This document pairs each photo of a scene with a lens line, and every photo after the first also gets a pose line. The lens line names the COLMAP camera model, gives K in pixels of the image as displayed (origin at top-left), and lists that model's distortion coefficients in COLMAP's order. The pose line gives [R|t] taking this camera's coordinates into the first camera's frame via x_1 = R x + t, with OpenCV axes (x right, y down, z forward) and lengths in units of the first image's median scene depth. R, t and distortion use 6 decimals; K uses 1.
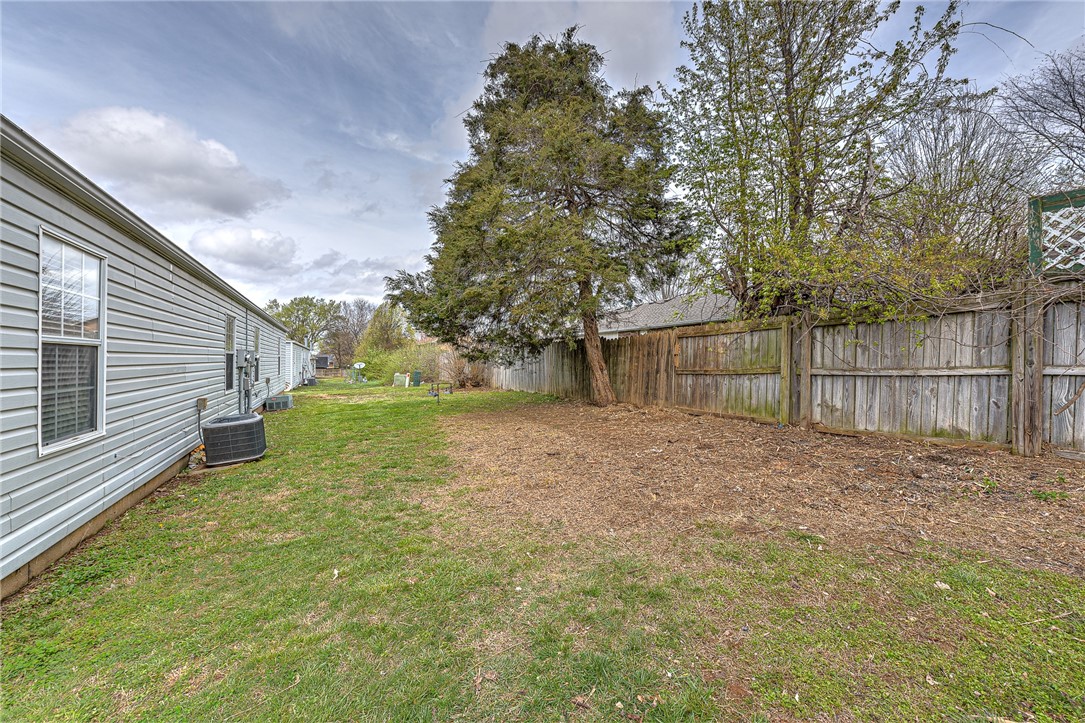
lens RADIAL K [[435.2, 0, 542.4], [0, 435.2, 362.0], [0, 0, 1]] dist [0.009459, -0.001630]
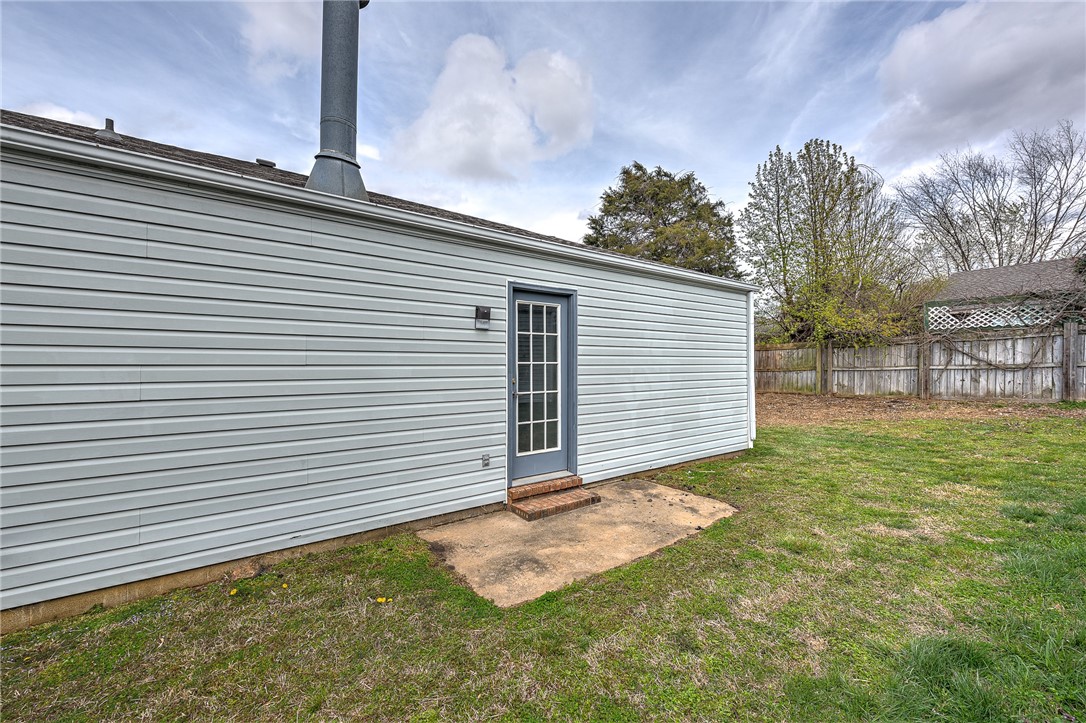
lens RADIAL K [[435.6, 0, 551.0], [0, 435.6, 367.4], [0, 0, 1]] dist [0.009459, -0.001630]
pose [[0.984719, -0.019853, 0.173016, -1.090111], [0.017309, 0.999719, 0.016199, -0.042739], [-0.173289, -0.012956, 0.984786, -0.843010]]
